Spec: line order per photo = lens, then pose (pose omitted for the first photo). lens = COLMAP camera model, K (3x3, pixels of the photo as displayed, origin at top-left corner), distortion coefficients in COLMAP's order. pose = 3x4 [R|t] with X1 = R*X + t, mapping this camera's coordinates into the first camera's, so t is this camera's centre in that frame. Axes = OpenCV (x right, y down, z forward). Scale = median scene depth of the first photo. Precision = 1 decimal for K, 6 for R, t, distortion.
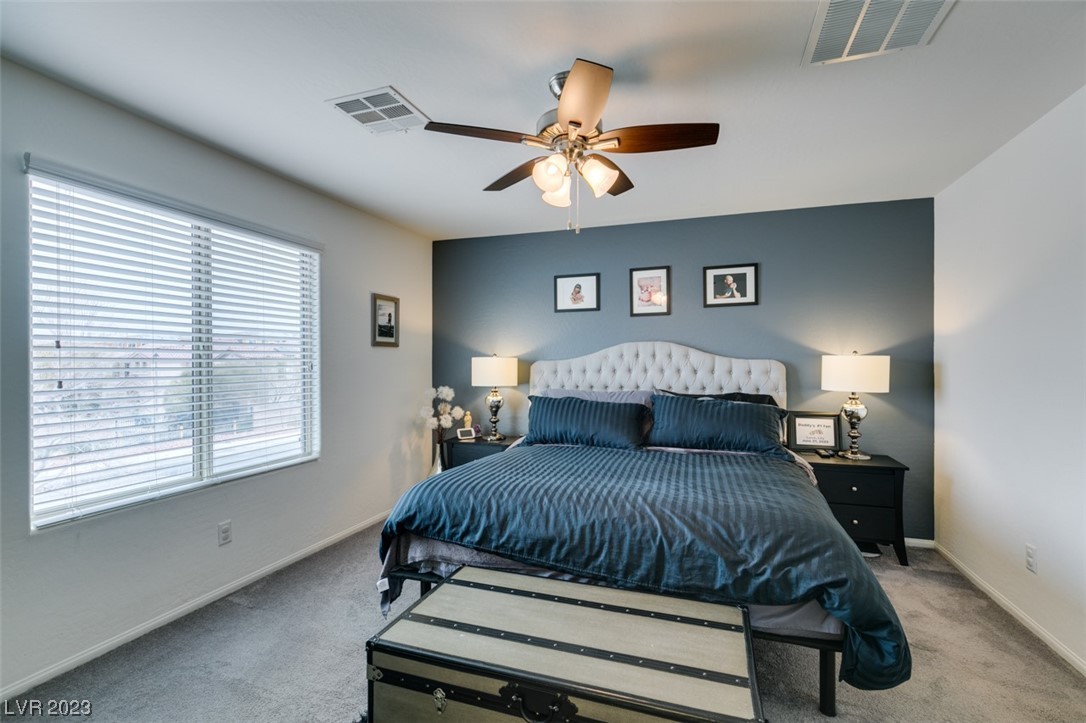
lens RADIAL K [[484.5, 0, 543.8], [0, 484.5, 357.9], [0, 0, 1]] dist [0.000604, -0.000253]
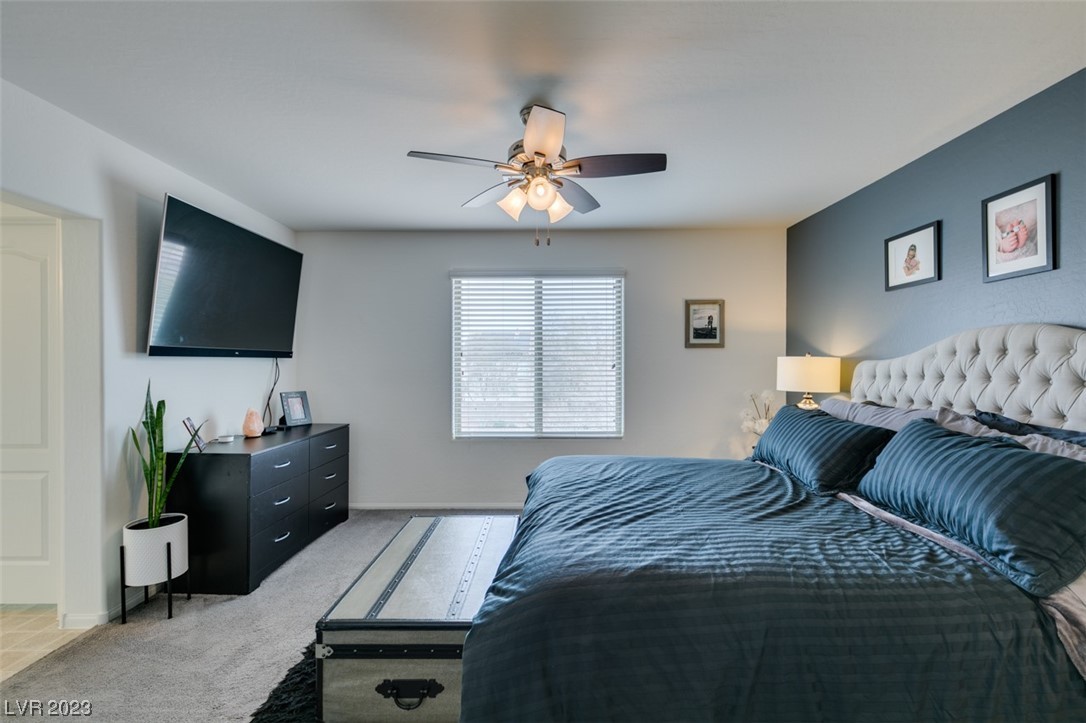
lens RADIAL K [[484.5, 0, 546.7], [0, 484.5, 364.2], [0, 0, 1]] dist [0.000604, -0.000253]
pose [[0.321773, 0.003352, -0.946811, 0.560626], [0.010499, 0.999920, 0.007108, 0.001362], [0.946759, -0.012228, 0.321712, 0.323321]]
